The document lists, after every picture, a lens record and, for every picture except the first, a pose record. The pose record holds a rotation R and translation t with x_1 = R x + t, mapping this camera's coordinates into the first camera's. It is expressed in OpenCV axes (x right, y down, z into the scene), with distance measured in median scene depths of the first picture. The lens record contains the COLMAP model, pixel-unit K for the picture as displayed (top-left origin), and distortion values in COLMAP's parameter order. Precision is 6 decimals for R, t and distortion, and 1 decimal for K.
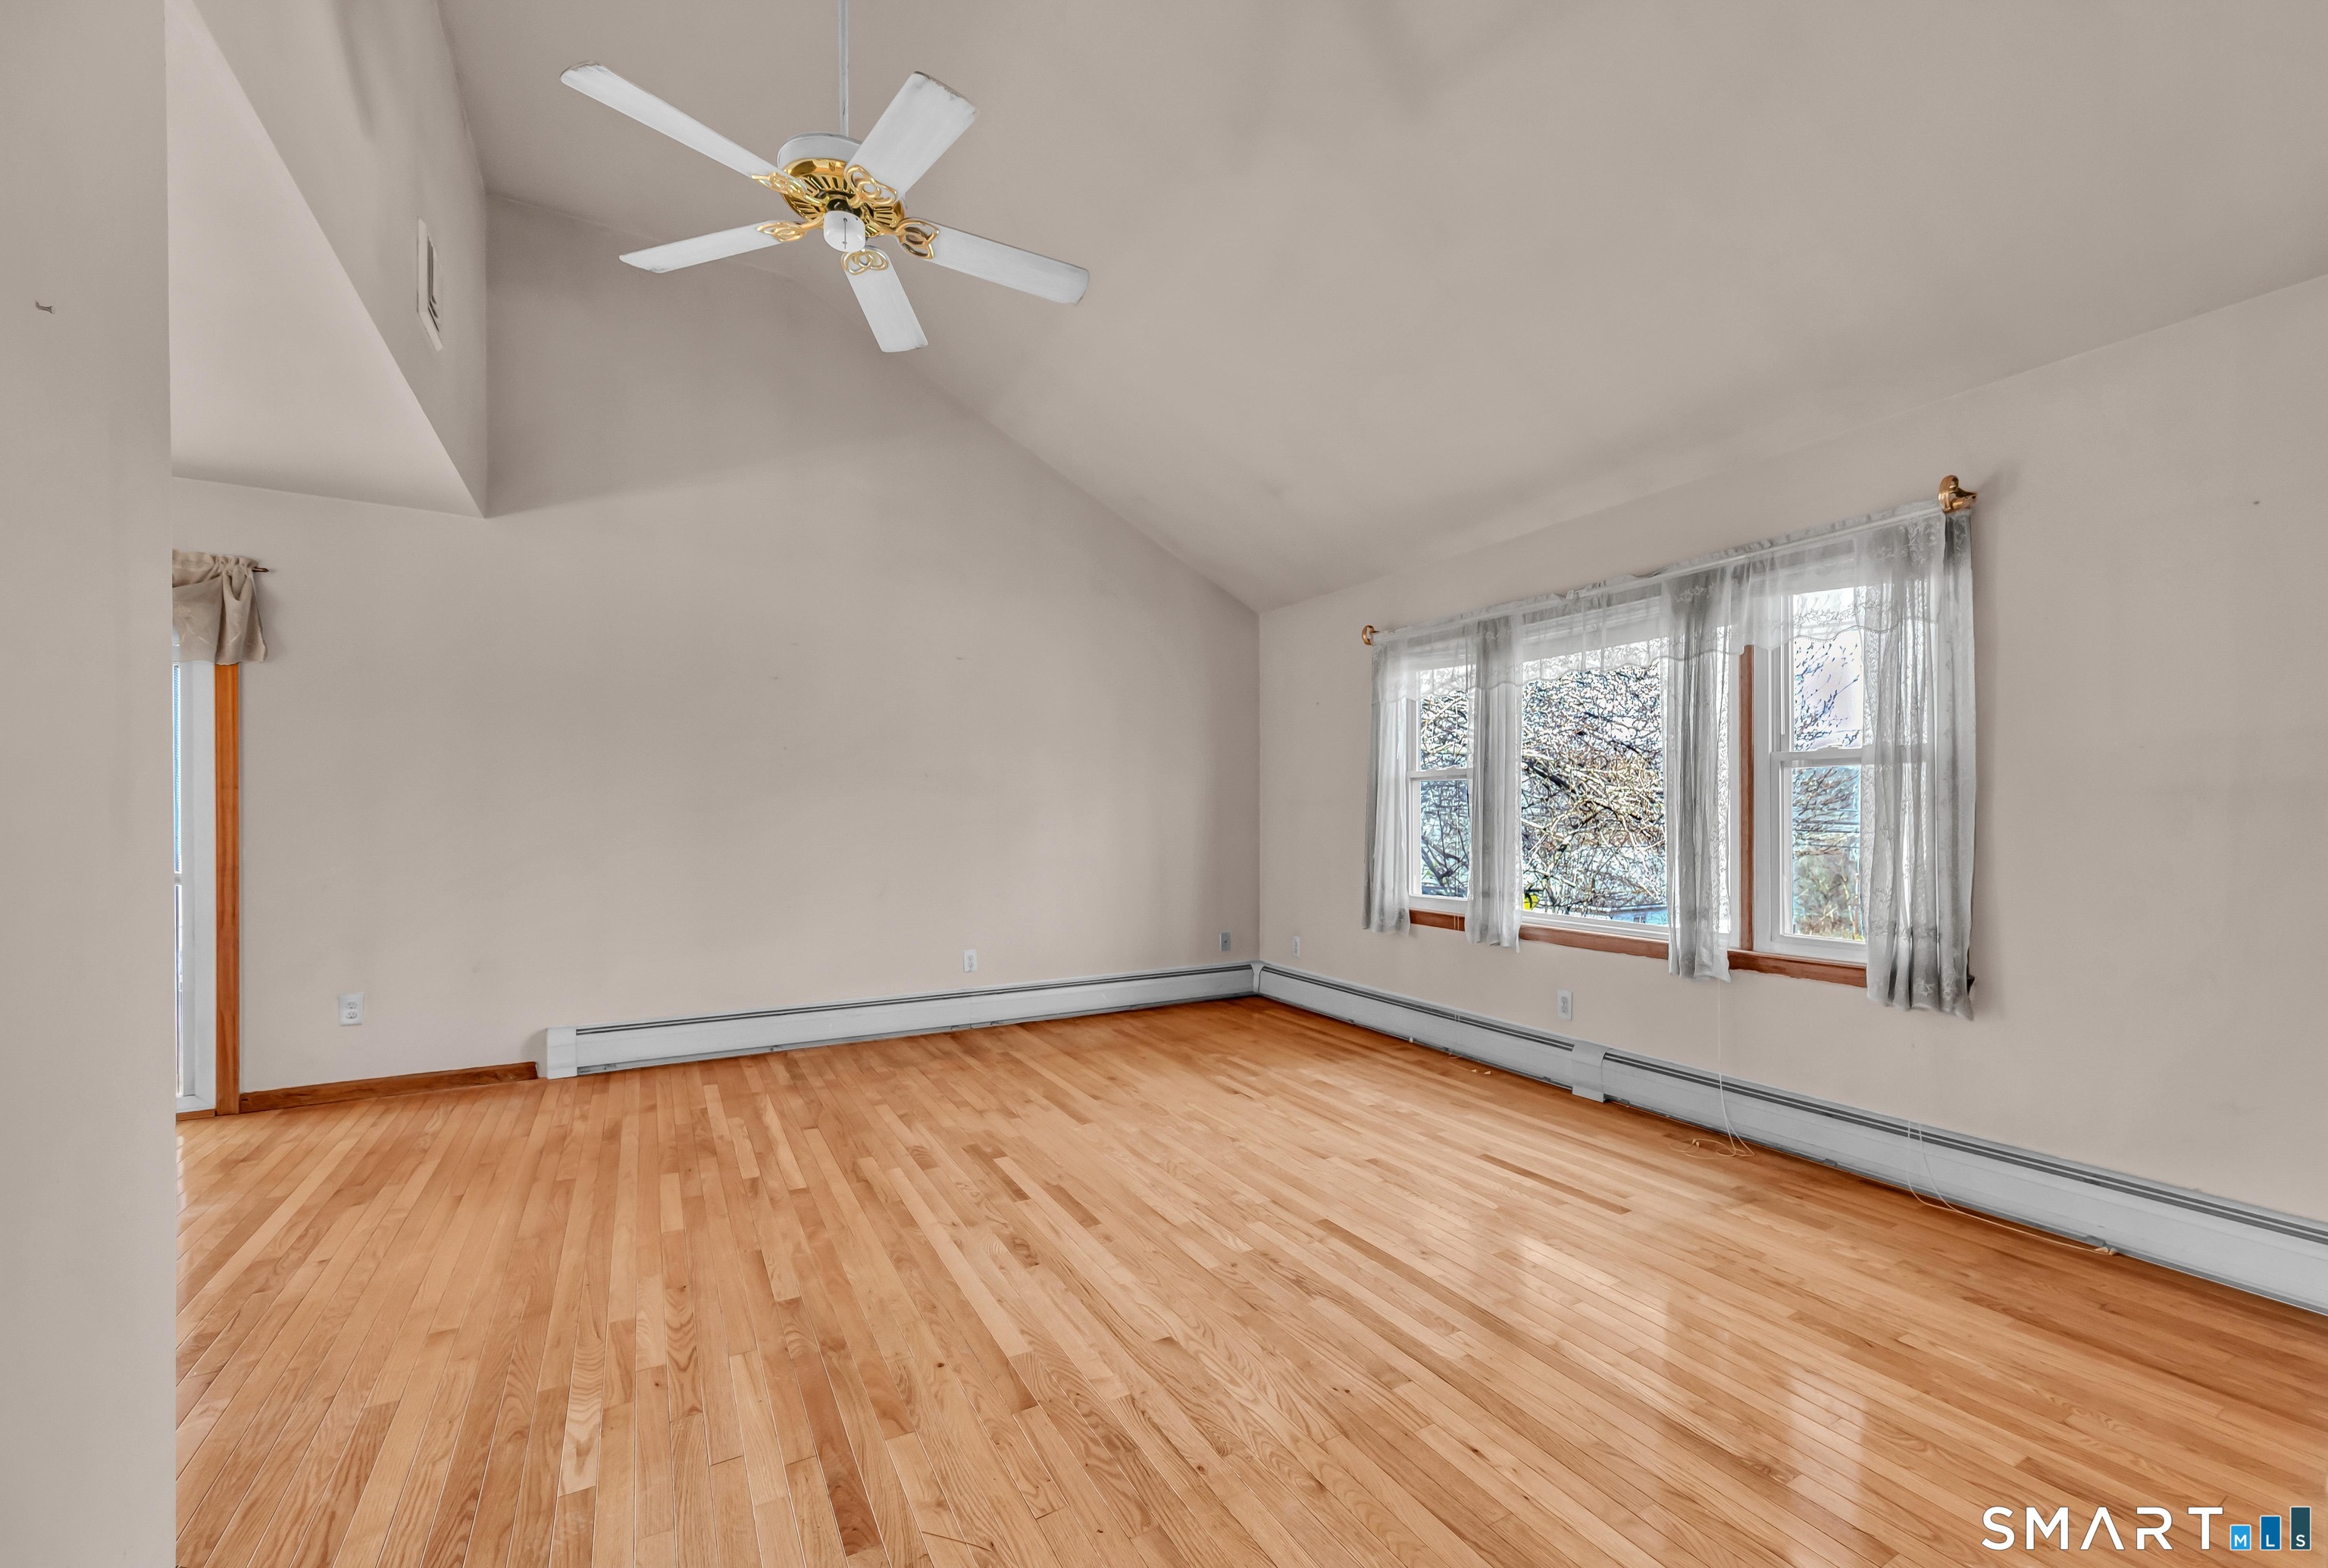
lens RADIAL K [[958.3, 0, 1228.7], [0, 958.3, 819.2], [0, 0, 1]] dist [-0.000006, -0.000157]
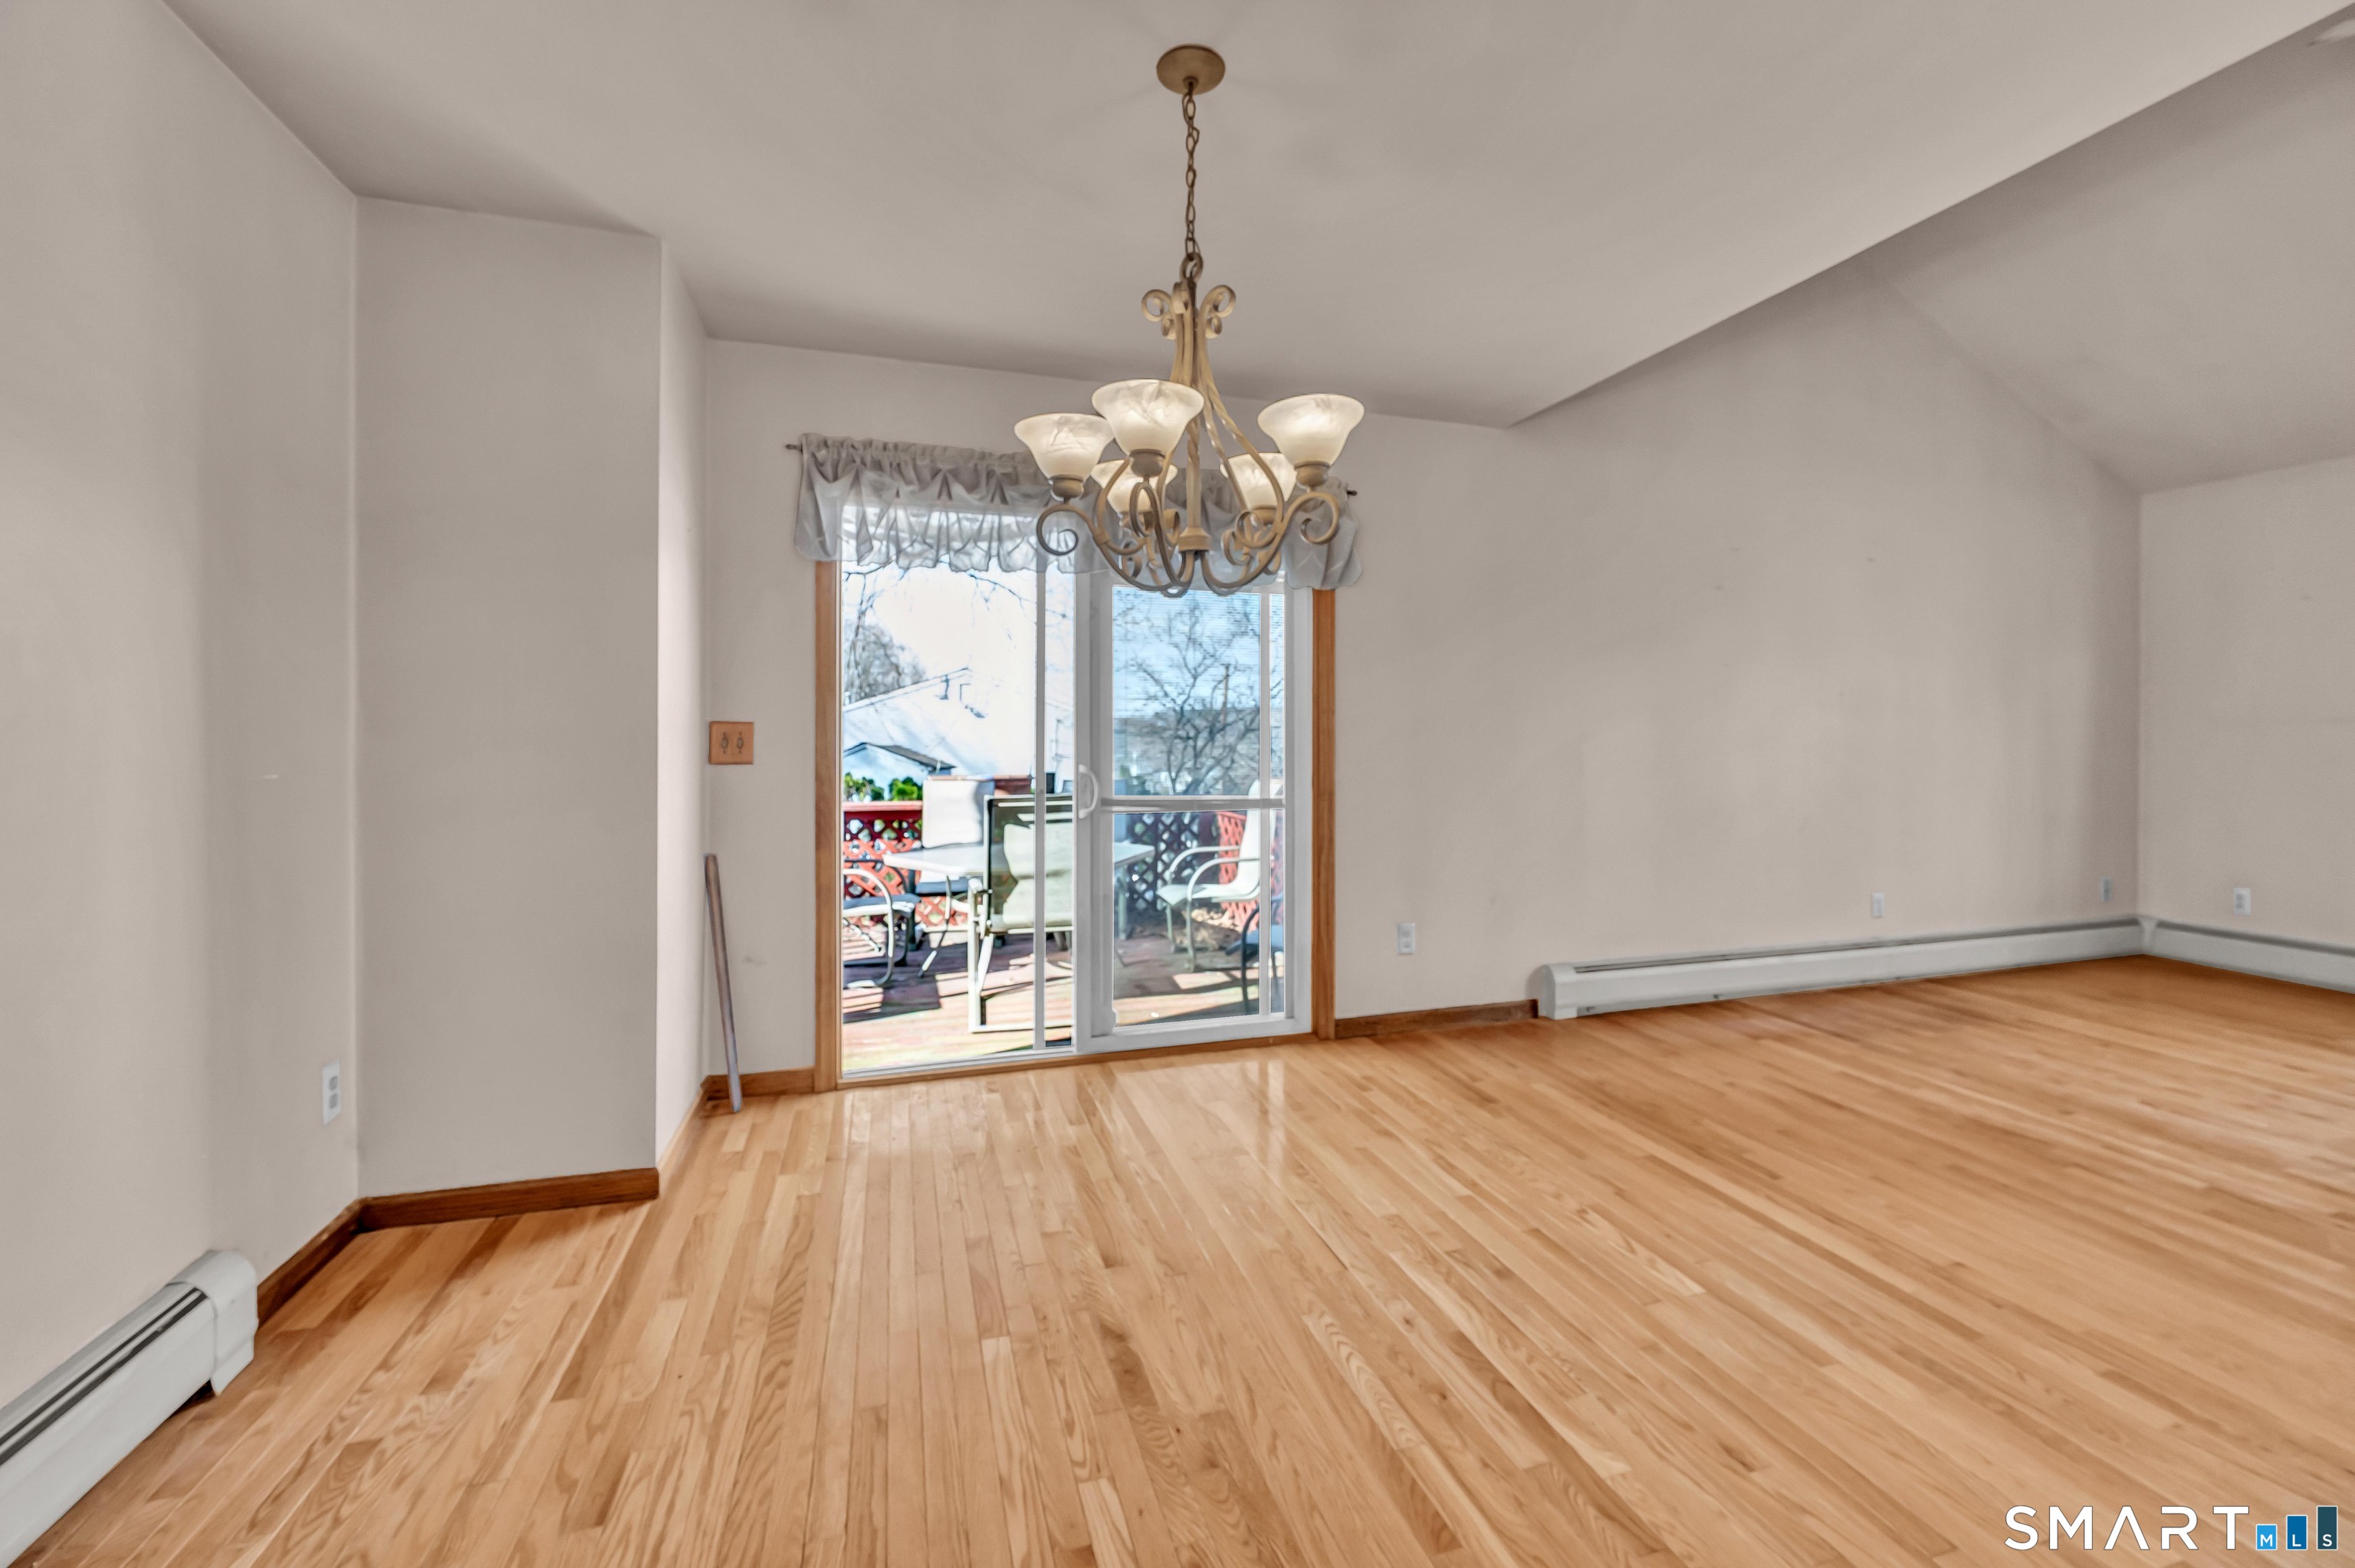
lens RADIAL K [[932.5, 0, 1178.5], [0, 932.5, 745.1], [0, 0, 1]] dist [0.001216, -0.000021]
pose [[0.968399, -0.001446, -0.249401, -0.929237], [0.001204, 0.999999, -0.001123, 0.001853], [0.249402, 0.000787, 0.968400, 0.018948]]
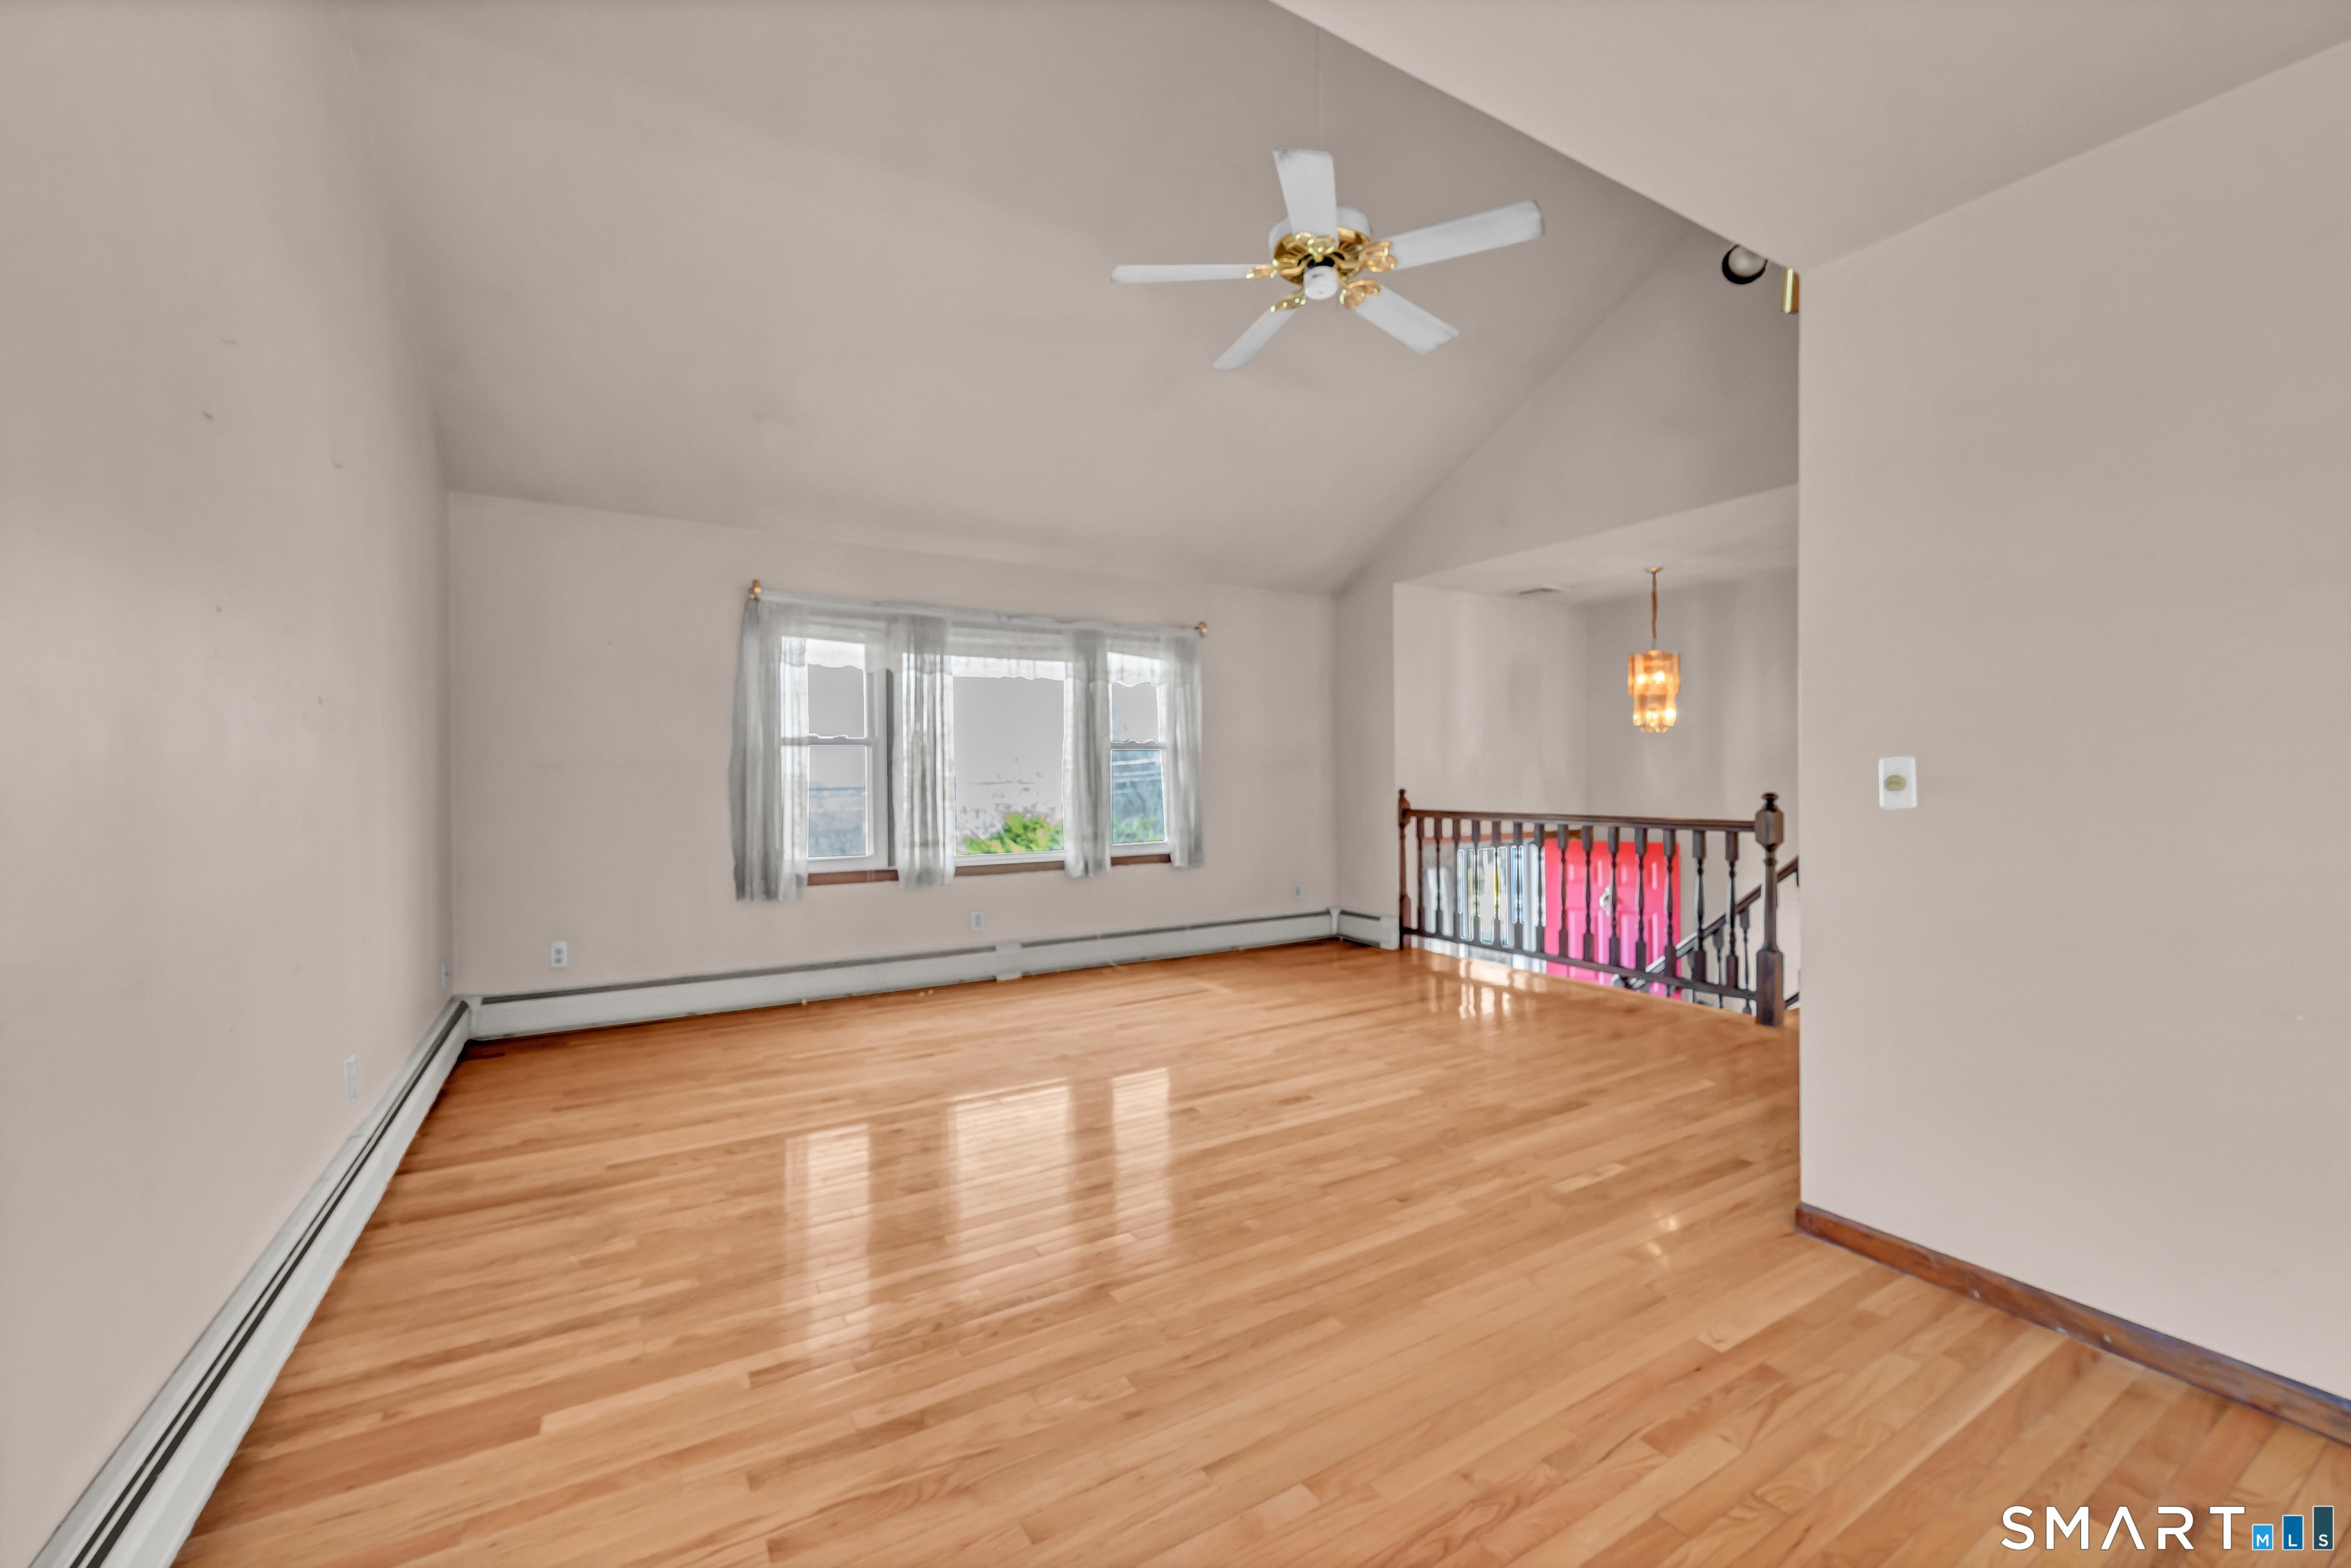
lens RADIAL K [[934.2, 0, 1175.5], [0, 934.2, 784.0], [0, 0, 1]] dist [-0.000715, -0.000265]
pose [[0.005651, -0.008046, 0.999952, -1.030731], [0.013799, 0.999873, 0.007967, -0.002707], [-0.999889, 0.013754, 0.005762, 0.780578]]
